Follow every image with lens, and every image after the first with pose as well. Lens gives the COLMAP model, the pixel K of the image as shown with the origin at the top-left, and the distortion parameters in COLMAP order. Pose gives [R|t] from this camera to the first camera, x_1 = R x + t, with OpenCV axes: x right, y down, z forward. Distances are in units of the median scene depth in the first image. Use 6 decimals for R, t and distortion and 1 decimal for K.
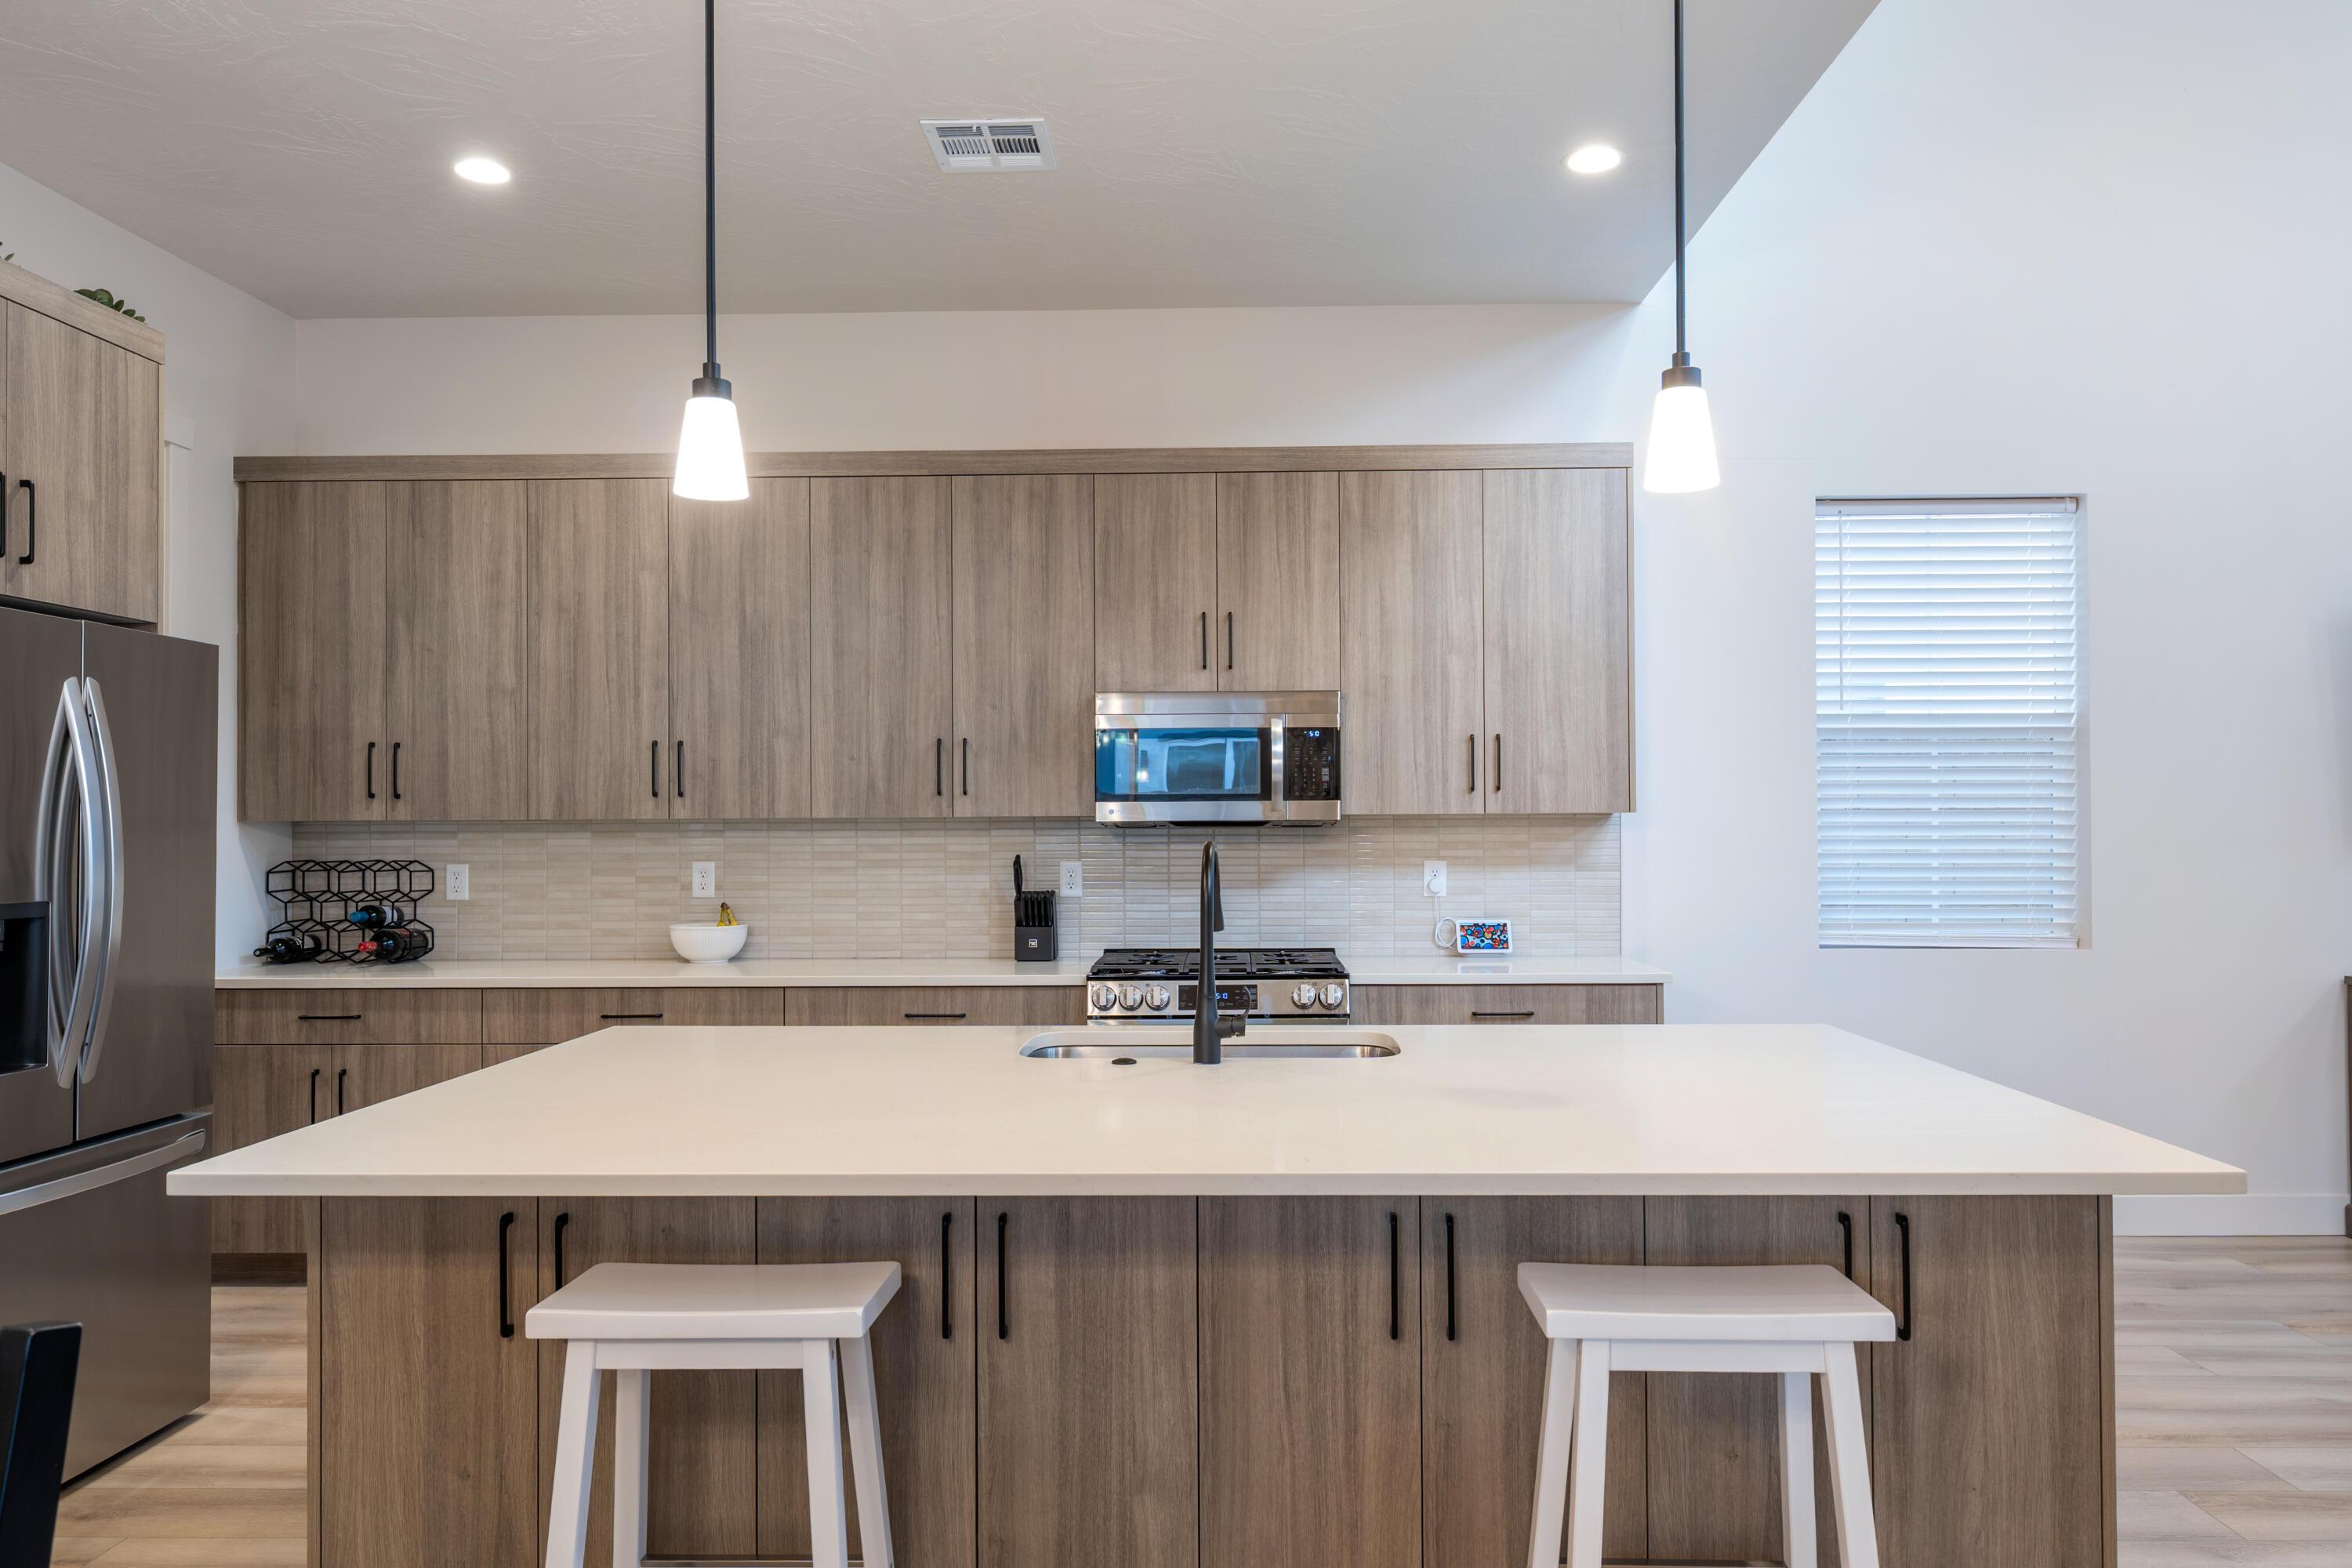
lens RADIAL K [[1637.2, 0, 1204.9], [0, 1637.2, 801.7], [0, 0, 1]] dist [0.002838, -0.001574]
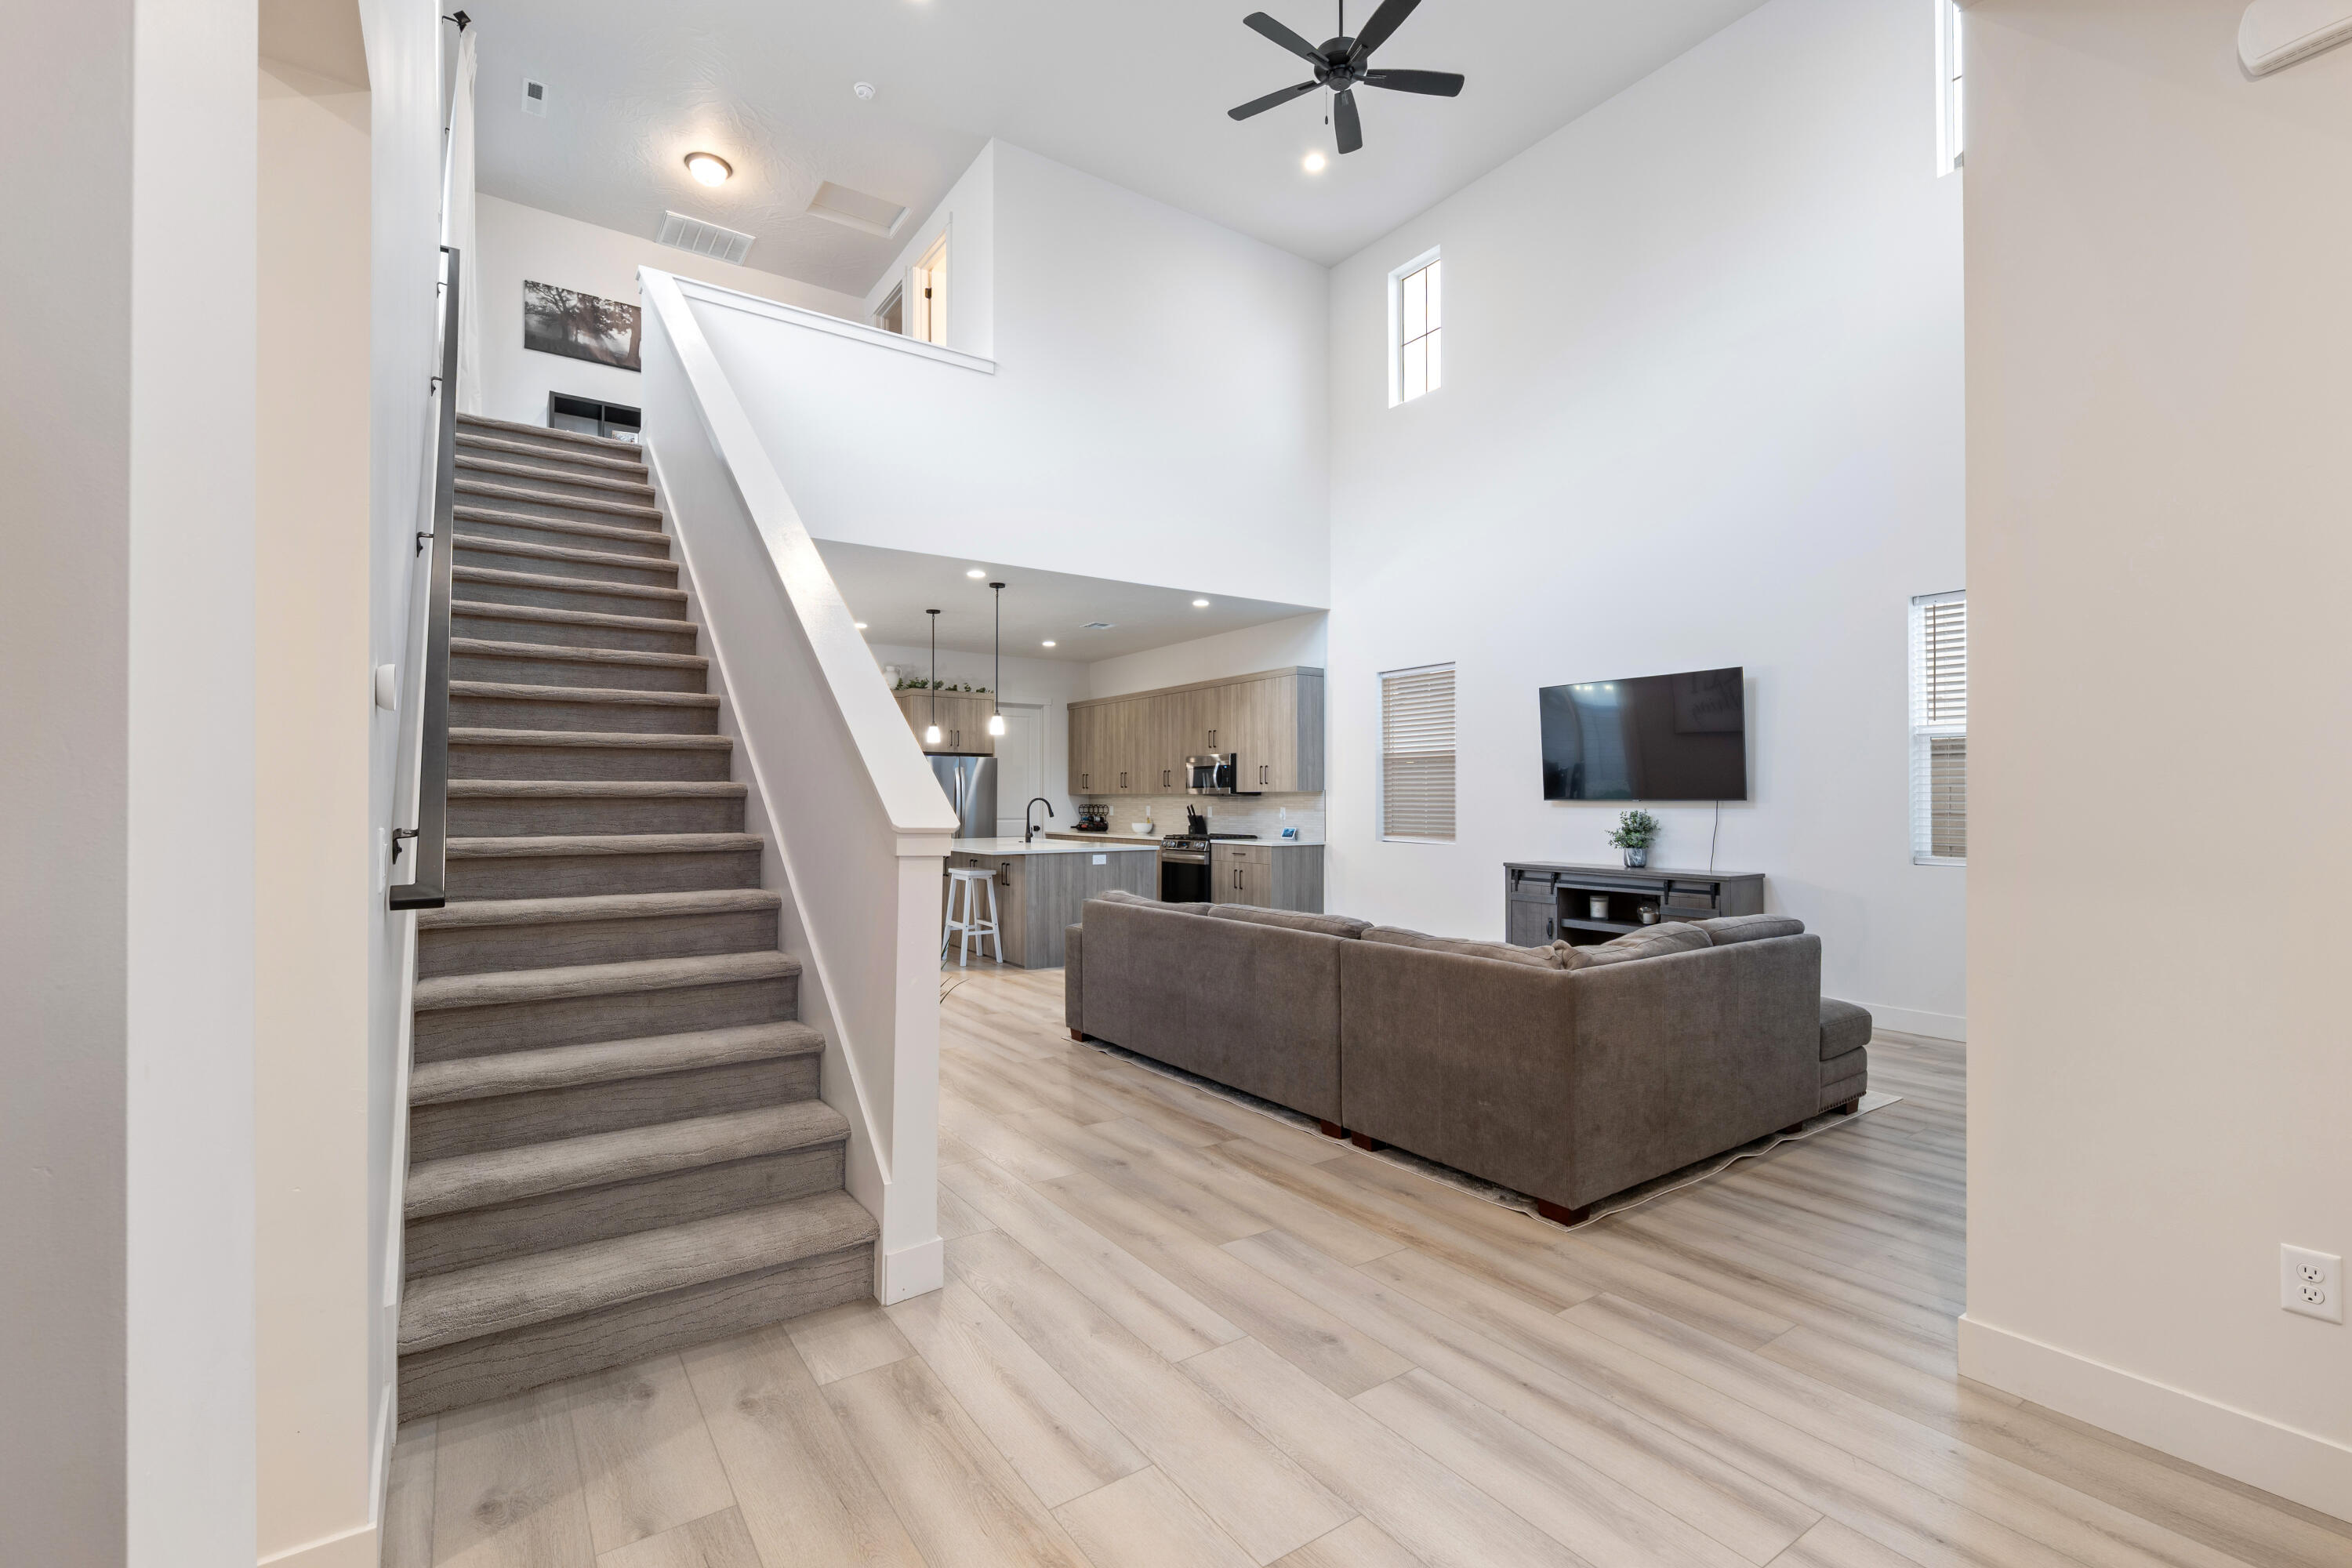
lens RADIAL K [[1028.8, 0, 1180.4], [0, 1028.8, 796.4], [0, 0, 1]] dist [-0.002545, -0.000343]
pose [[0.586678, 0.000313, -0.809820, 1.620865], [0.008439, 0.999943, 0.006500, 0.002348], [0.809776, -0.010647, 0.586642, -0.258774]]
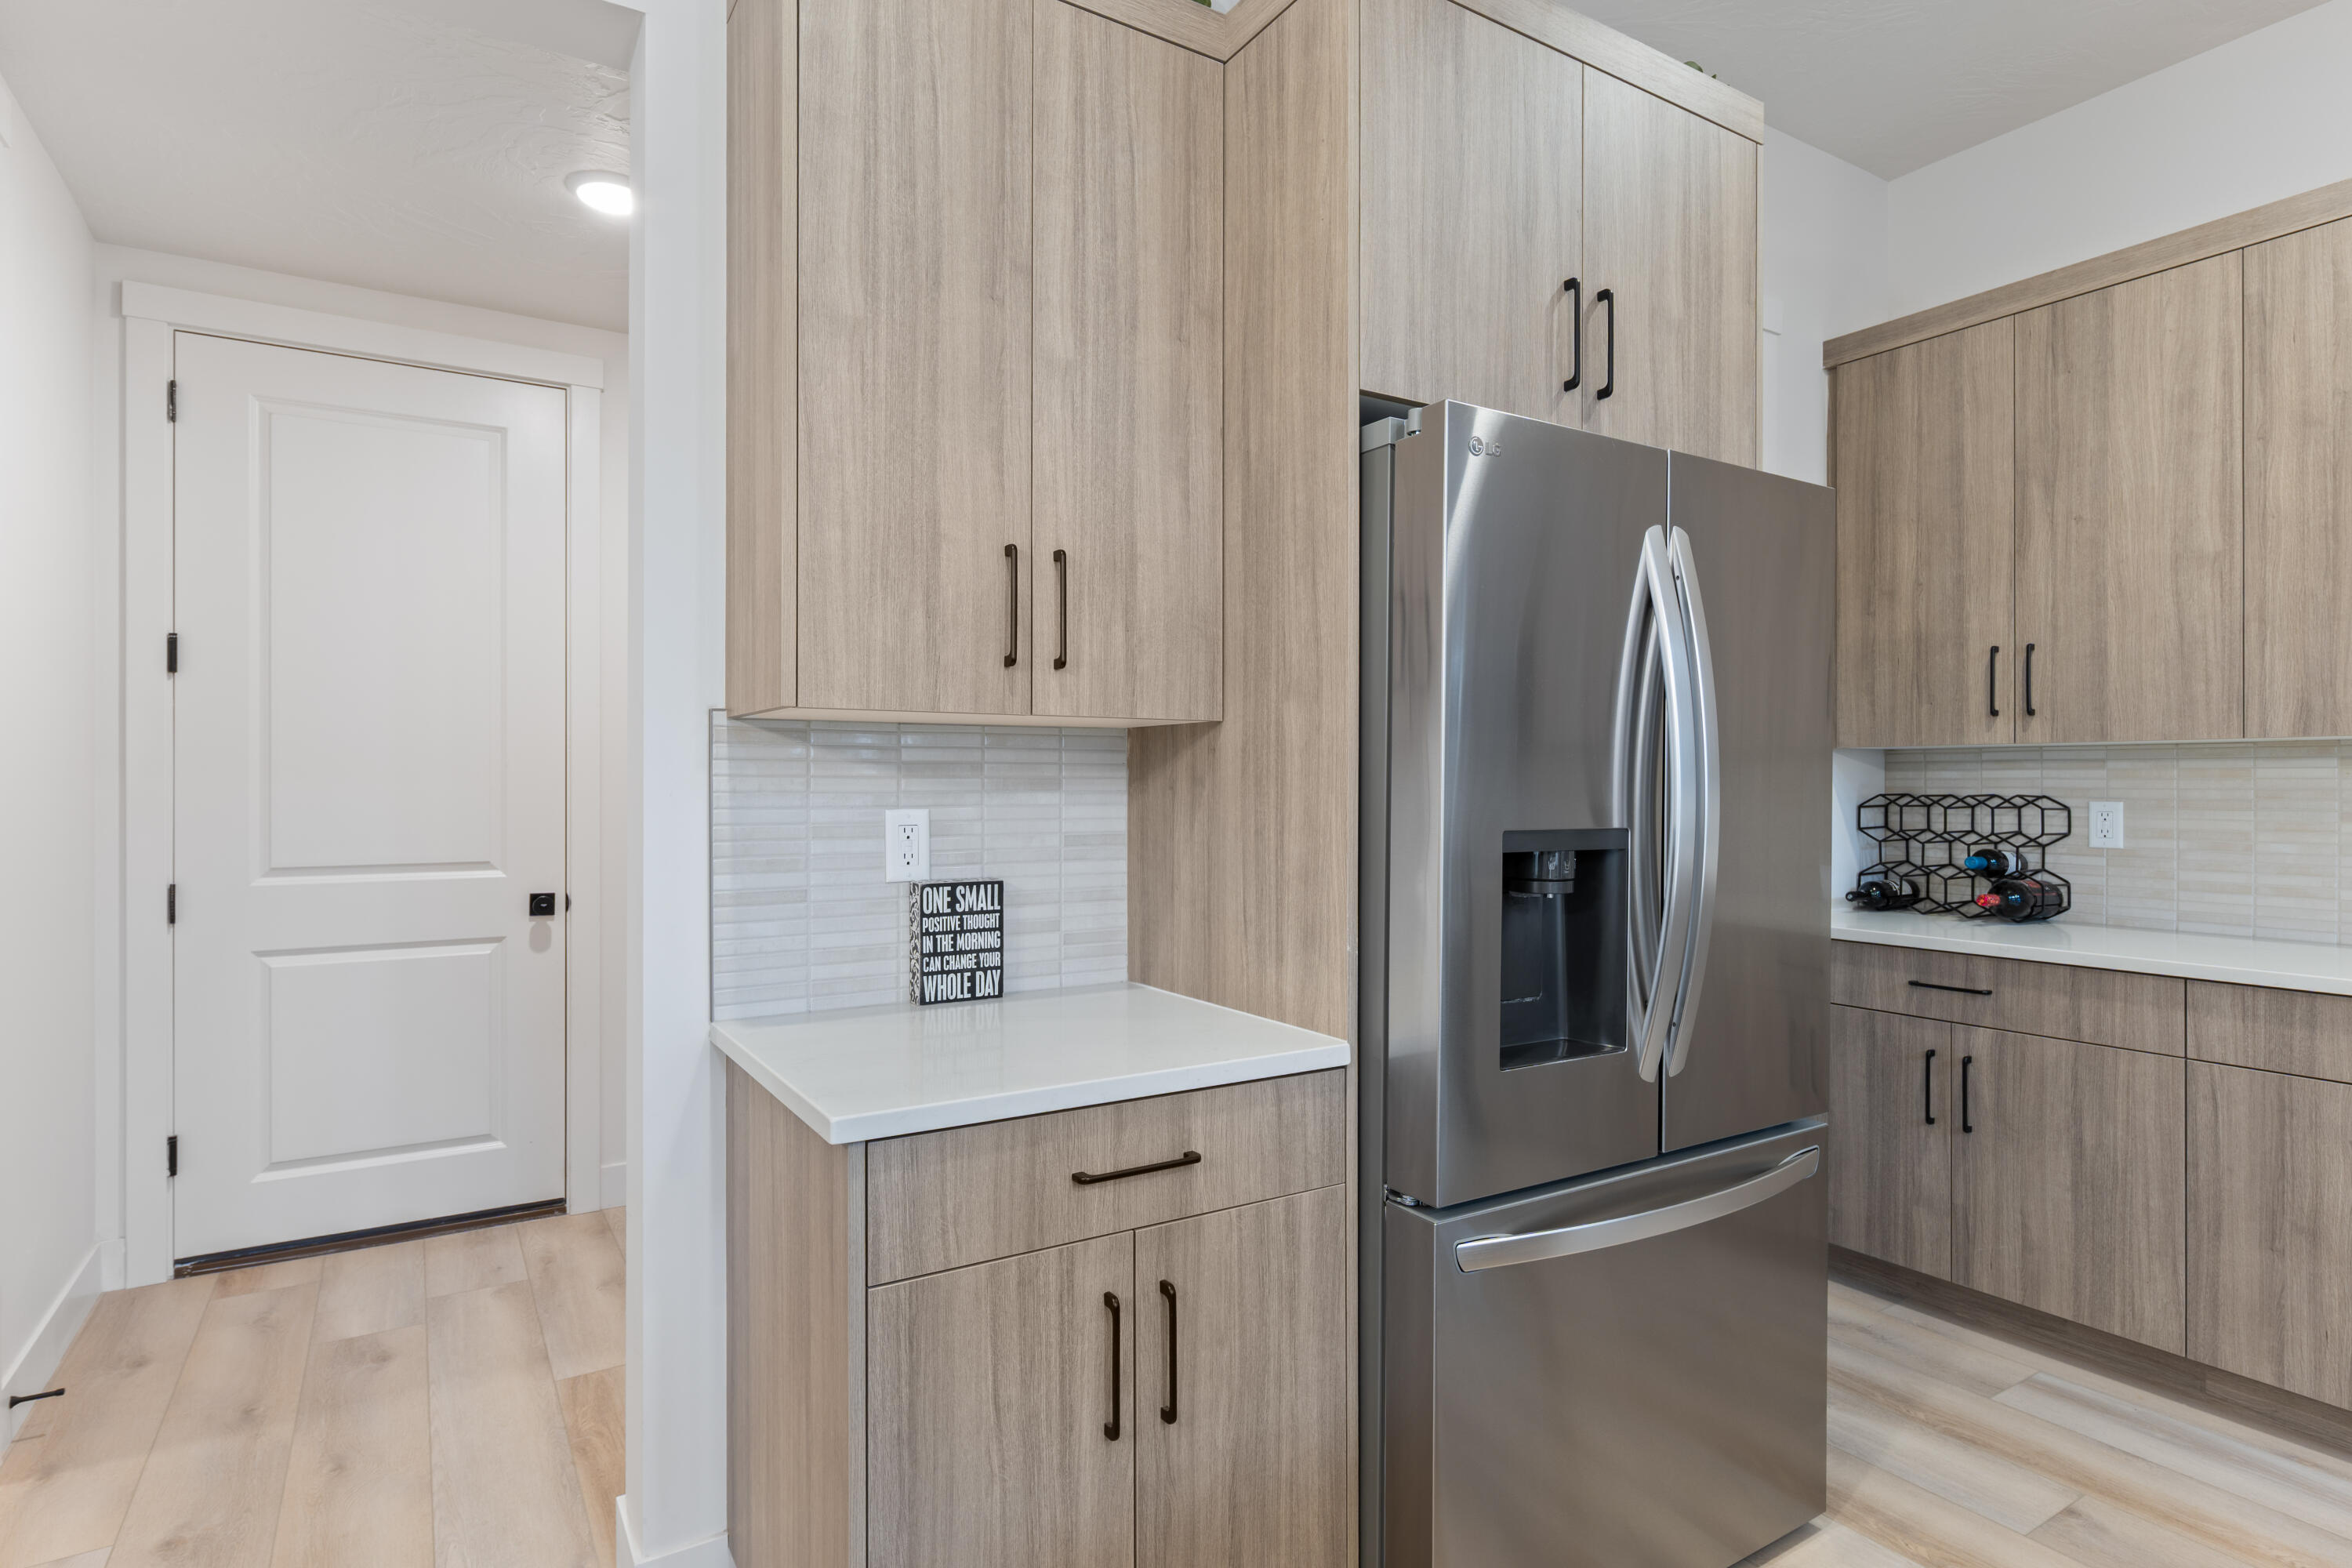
lens RADIAL K [[1219.5, 0, 1176.0], [0, 1219.5, 784.0], [0, 0, 1]] dist [0.002493, 0.000514]
pose [[0.547264, 0.005698, -0.836940, -0.227109], [0.007743, 0.999900, 0.011870, 0.020837], [0.836924, -0.012977, 0.547165, 0.336669]]
